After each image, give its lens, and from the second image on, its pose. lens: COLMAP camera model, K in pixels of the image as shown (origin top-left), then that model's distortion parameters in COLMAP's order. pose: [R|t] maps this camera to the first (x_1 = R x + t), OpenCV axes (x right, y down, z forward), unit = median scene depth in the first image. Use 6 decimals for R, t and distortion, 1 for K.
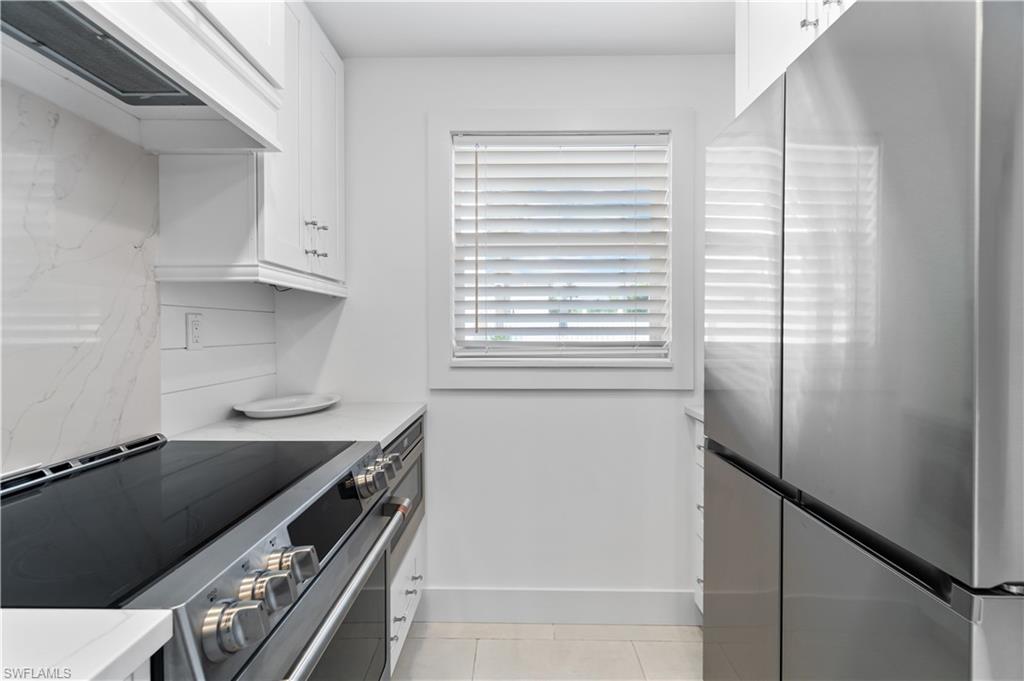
lens RADIAL K [[436.5, 0, 504.9], [0, 436.5, 330.1], [0, 0, 1]] dist [0.000421, 0.000577]
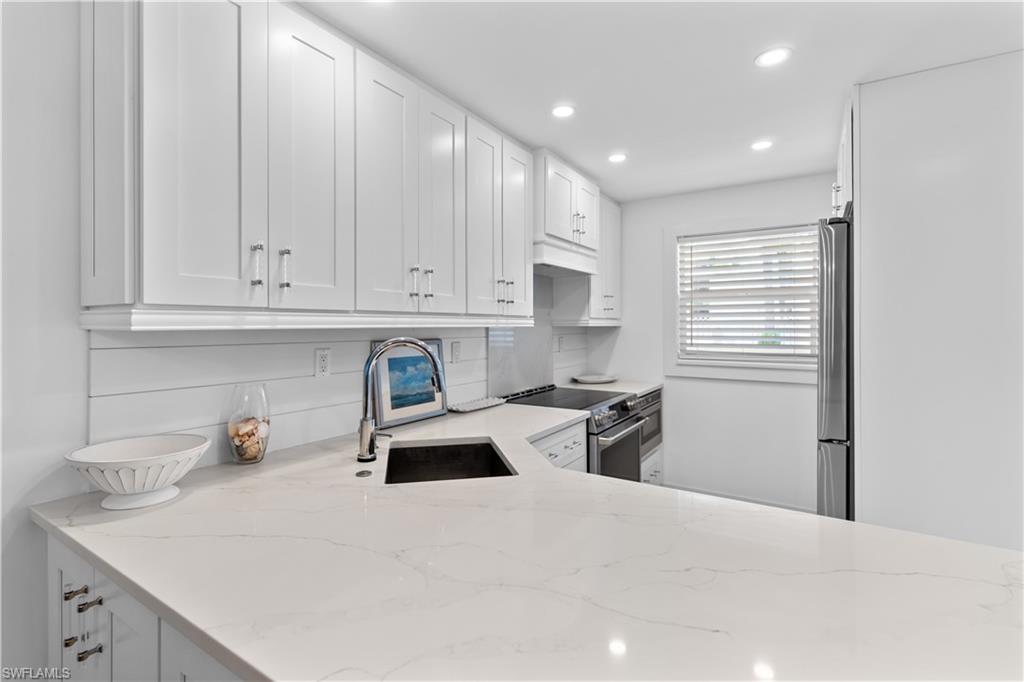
lens RADIAL K [[436.5, 0, 504.9], [0, 436.5, 330.6], [0, 0, 1]] dist [0.000421, 0.000577]
pose [[0.830812, 0.003304, -0.556544, 0.321433], [0.002388, 0.999952, 0.009502, -0.082572], [0.556549, -0.009223, 0.830764, -1.004360]]
